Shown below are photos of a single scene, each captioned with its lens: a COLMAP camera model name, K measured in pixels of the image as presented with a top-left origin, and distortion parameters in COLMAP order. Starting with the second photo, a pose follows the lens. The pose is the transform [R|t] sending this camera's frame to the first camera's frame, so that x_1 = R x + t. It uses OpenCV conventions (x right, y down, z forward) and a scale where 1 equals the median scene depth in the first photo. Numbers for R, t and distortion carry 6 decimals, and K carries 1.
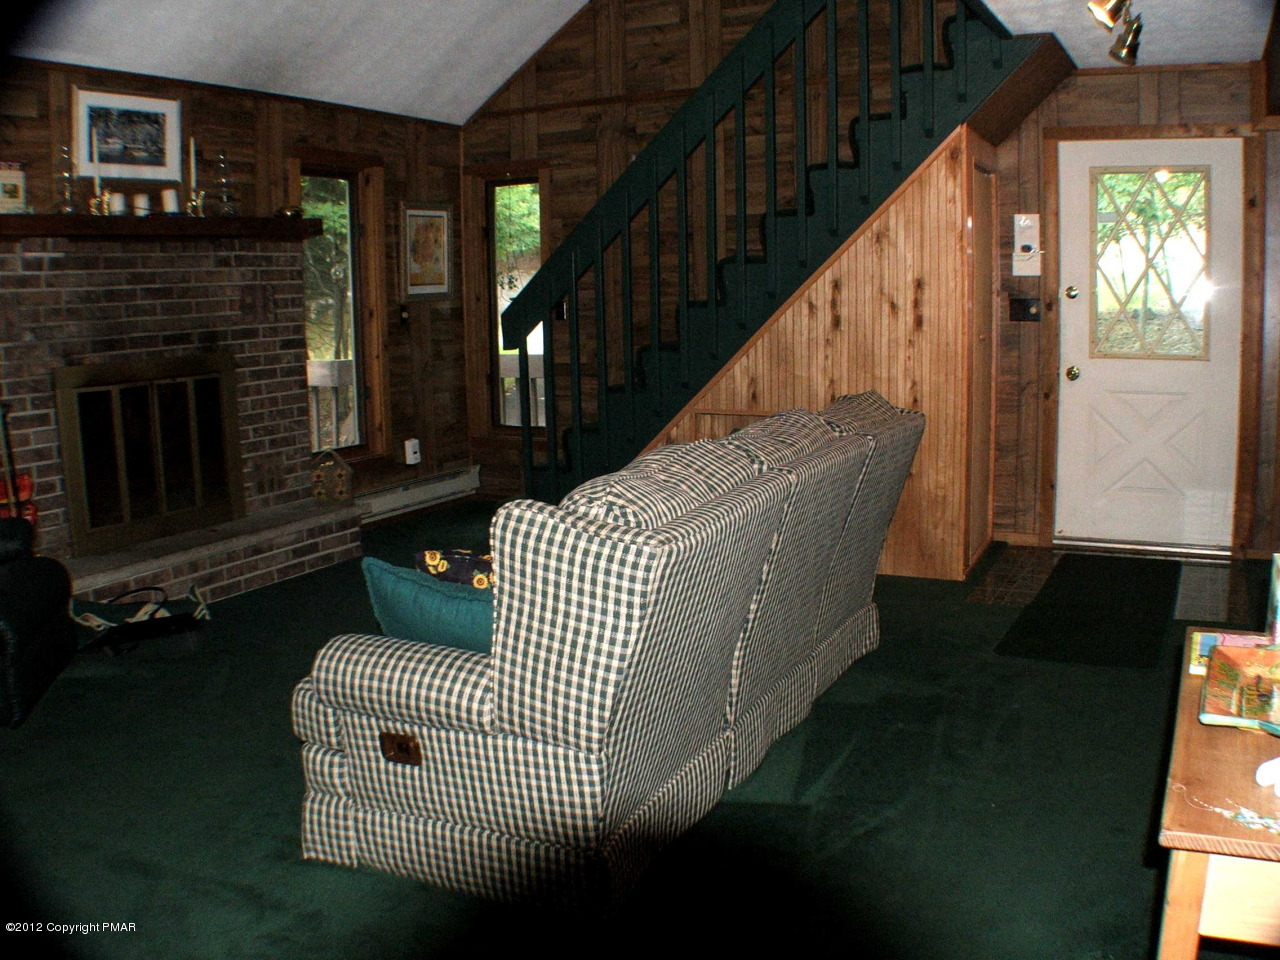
lens RADIAL K [[1139.9, 0, 640.0], [0, 1139.9, 480.0], [0, 0, 1]] dist [-0.283961, 0.139066]
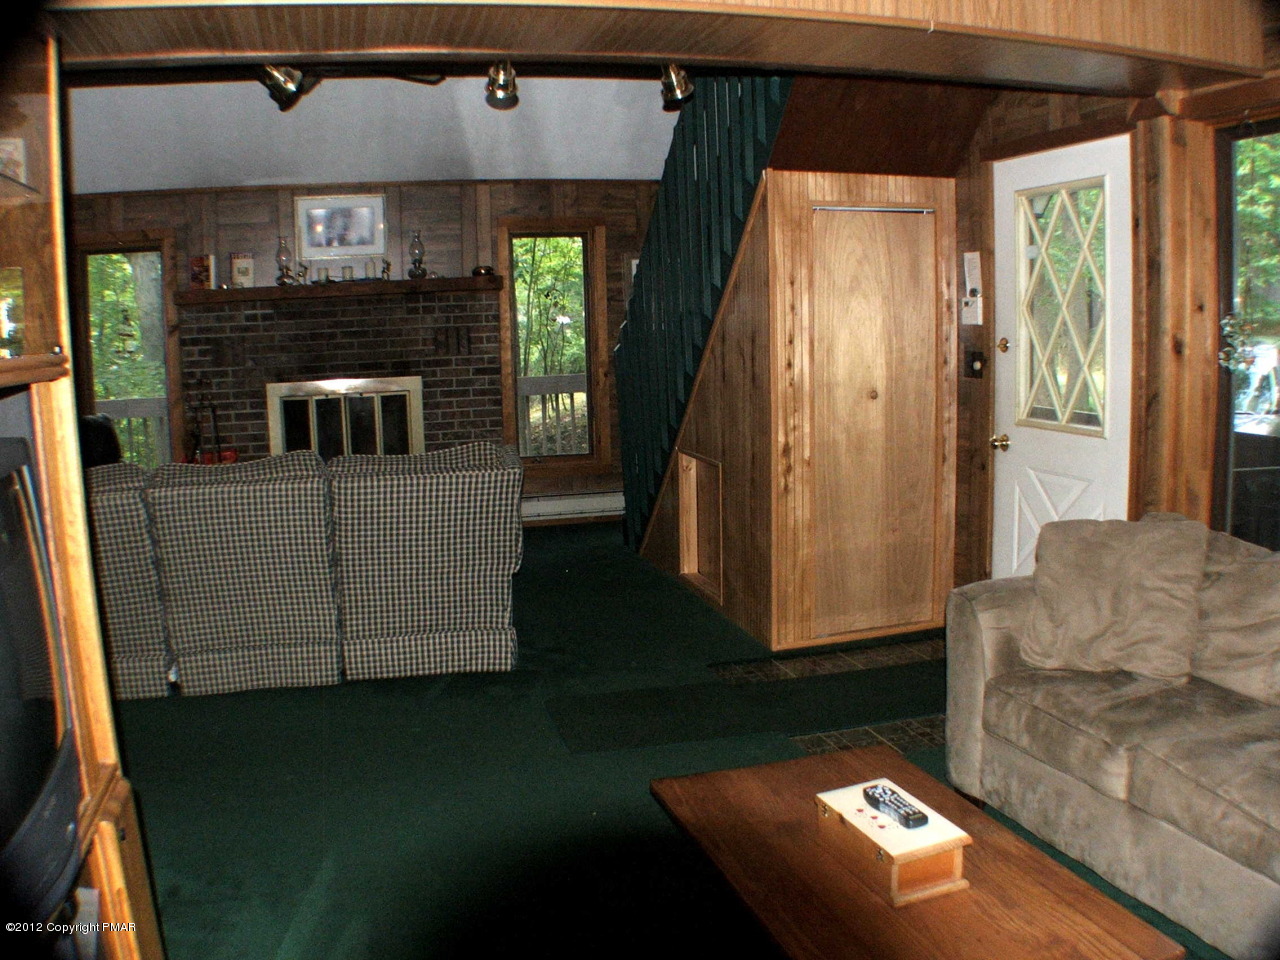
lens RADIAL K [[1139.9, 0, 640.0], [0, 1139.9, 480.0], [0, 0, 1]] dist [-0.283961, 0.139066]
pose [[0.689736, 0.103810, -0.716580, 1.009172], [-0.107433, 0.993387, 0.040502, -0.091155], [0.716046, 0.049049, 0.696328, 0.270737]]
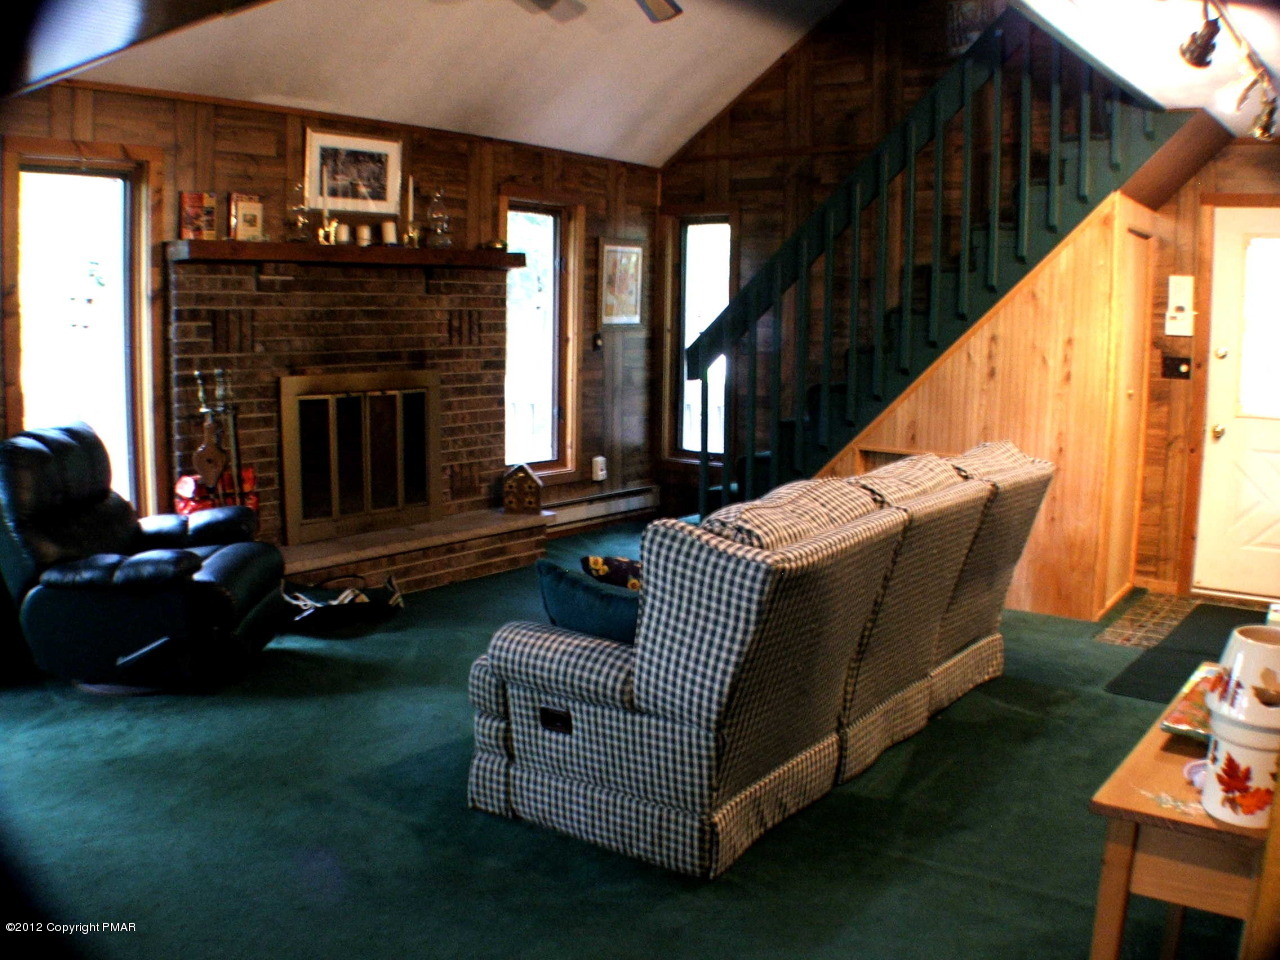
lens RADIAL K [[1139.9, 0, 640.0], [0, 1139.9, 480.0], [0, 0, 1]] dist [-0.283961, 0.139066]
pose [[0.983424, 0.059875, -0.171148, 0.037439], [-0.063164, 0.997907, -0.013832, -0.002993], [0.169961, 0.024413, 0.985148, -0.108393]]
